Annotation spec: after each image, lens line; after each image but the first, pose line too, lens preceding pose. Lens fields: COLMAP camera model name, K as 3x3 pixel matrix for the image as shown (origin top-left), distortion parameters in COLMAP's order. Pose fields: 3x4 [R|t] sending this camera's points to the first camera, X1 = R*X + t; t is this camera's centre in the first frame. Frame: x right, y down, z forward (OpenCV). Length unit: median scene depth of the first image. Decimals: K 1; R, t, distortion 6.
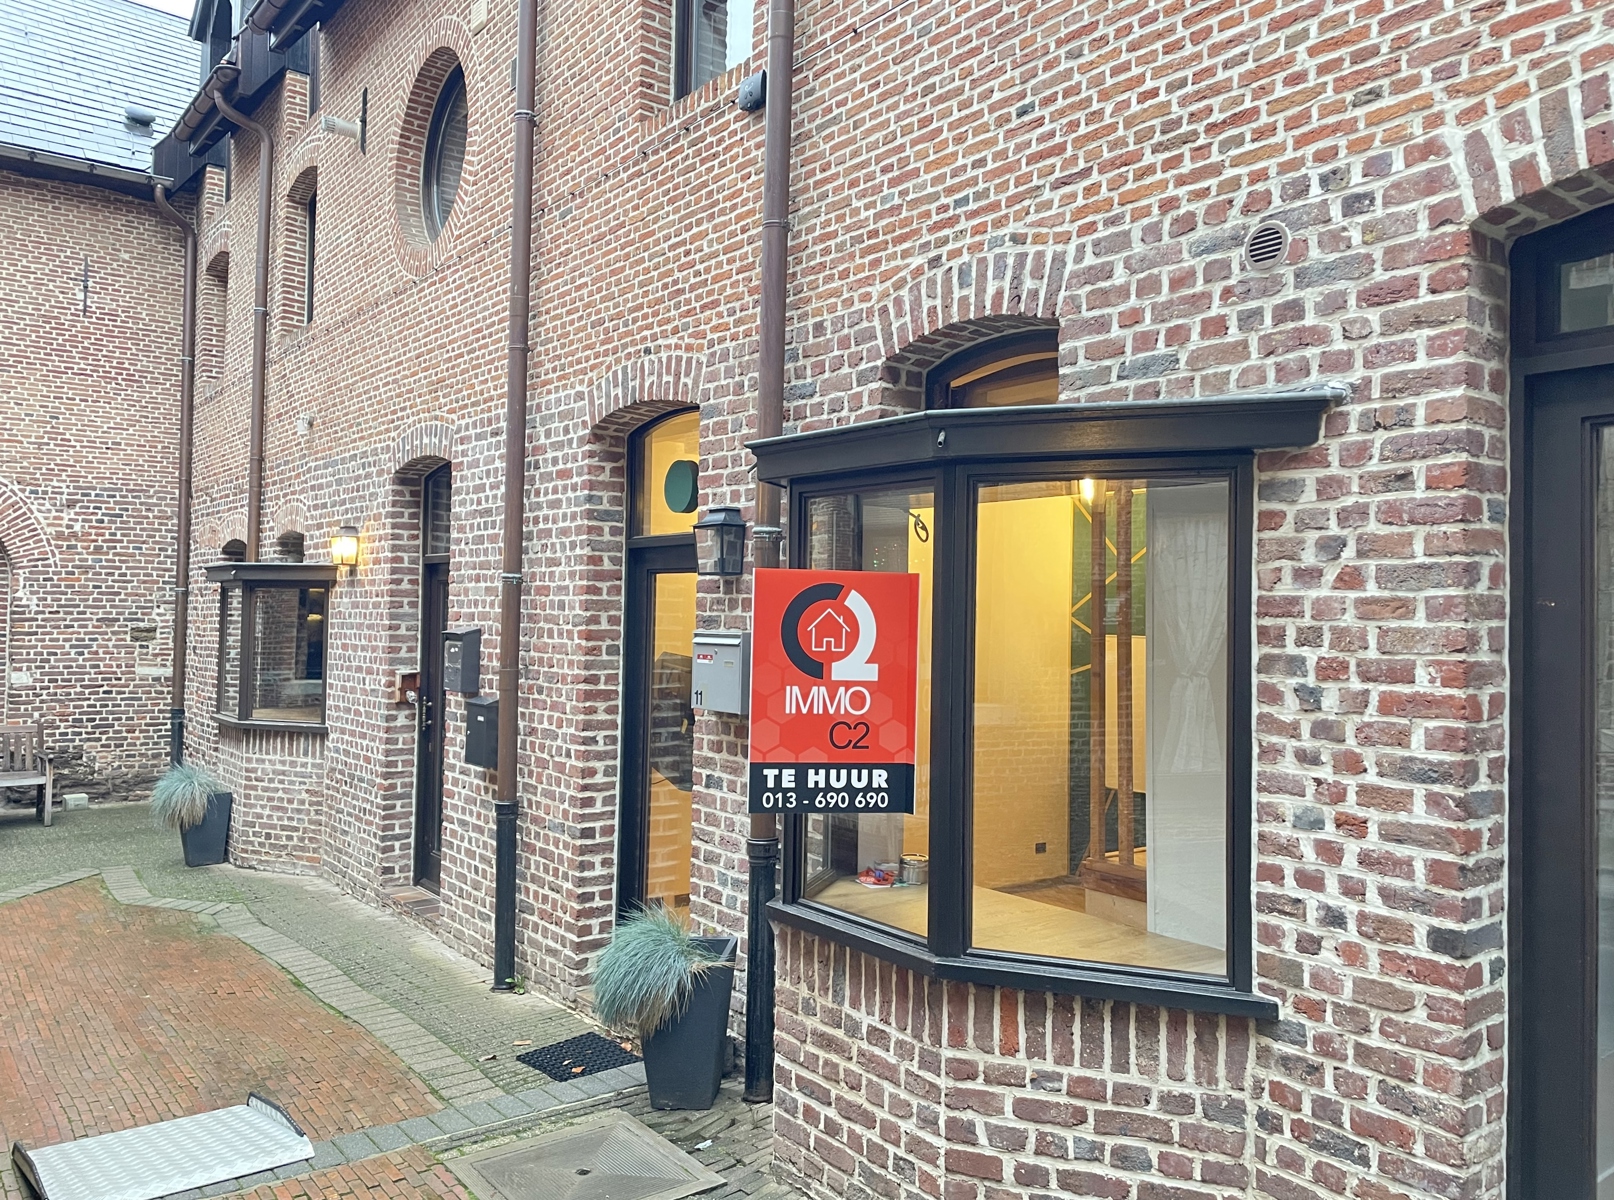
lens RADIAL K [[1220.1, 0, 821.7], [0, 1220.1, 597.6], [0, 0, 1]] dist [0.087788, -0.114502]
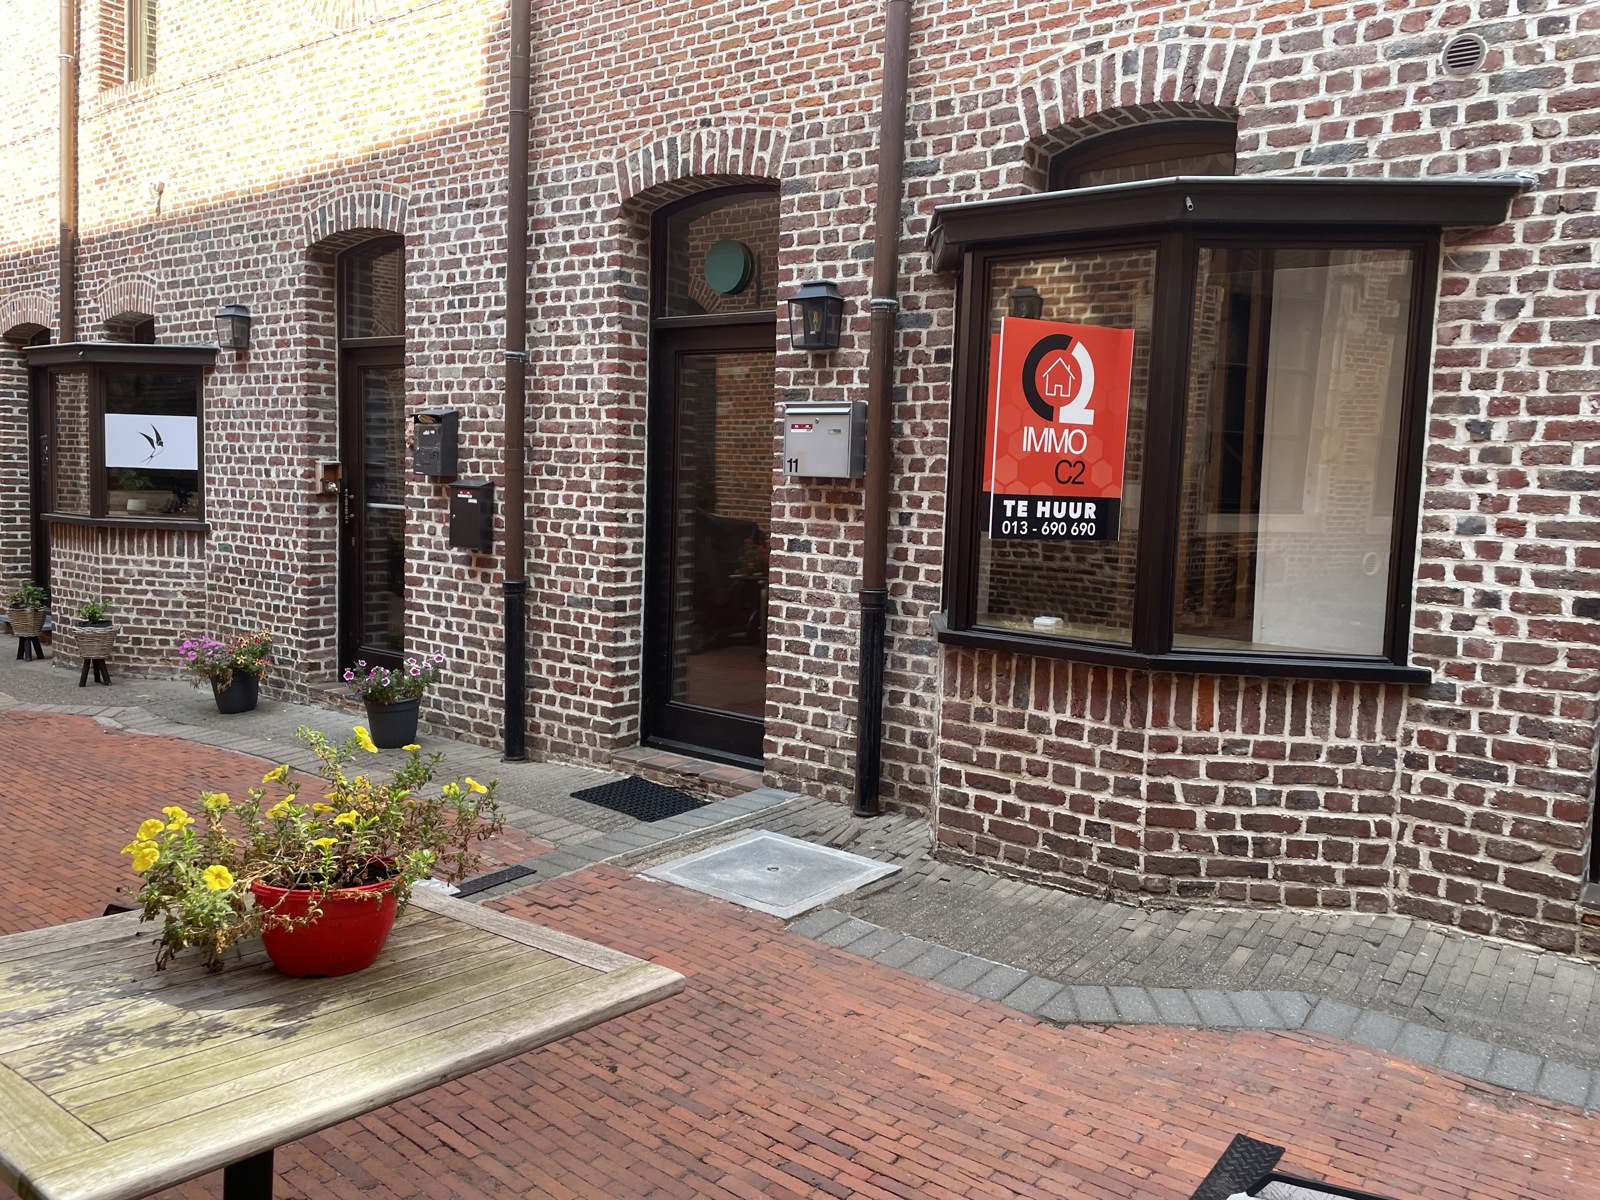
lens RADIAL K [[1209.5, 0, 810.5], [0, 1209.5, 593.1], [0, 0, 1]] dist [0.087788, -0.114502]
pose [[0.967045, -0.010109, 0.254405, -0.488640], [-0.020602, 0.992828, 0.117764, 0.093701], [-0.253770, -0.119125, 0.959901, -0.041983]]
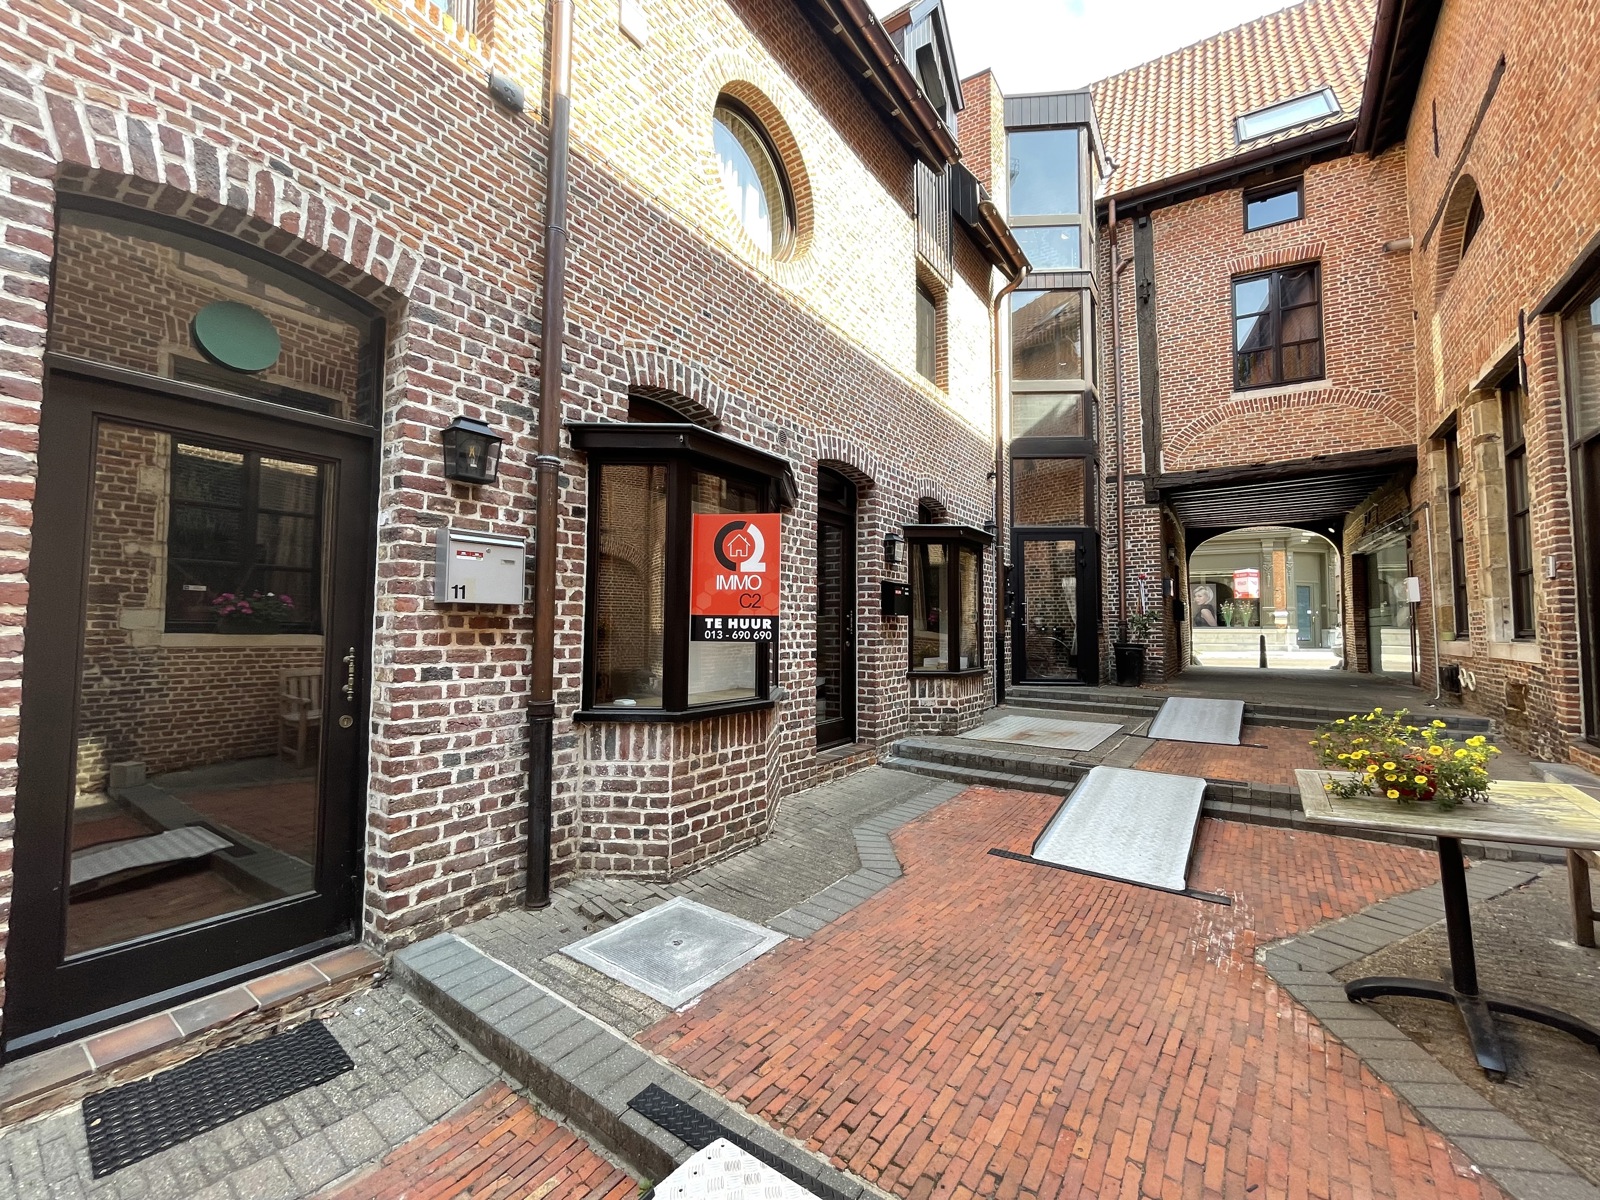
lens RADIAL K [[650.7, 0, 805.4], [0, 650.7, 596.4], [0, 0, 1]] dist [-0.003233, 0.000021]
pose [[-0.294536, 0.026485, 0.955273, -0.995515], [-0.027518, 0.998966, -0.036181, 0.134917], [-0.955244, -0.036944, -0.293503, 1.207200]]
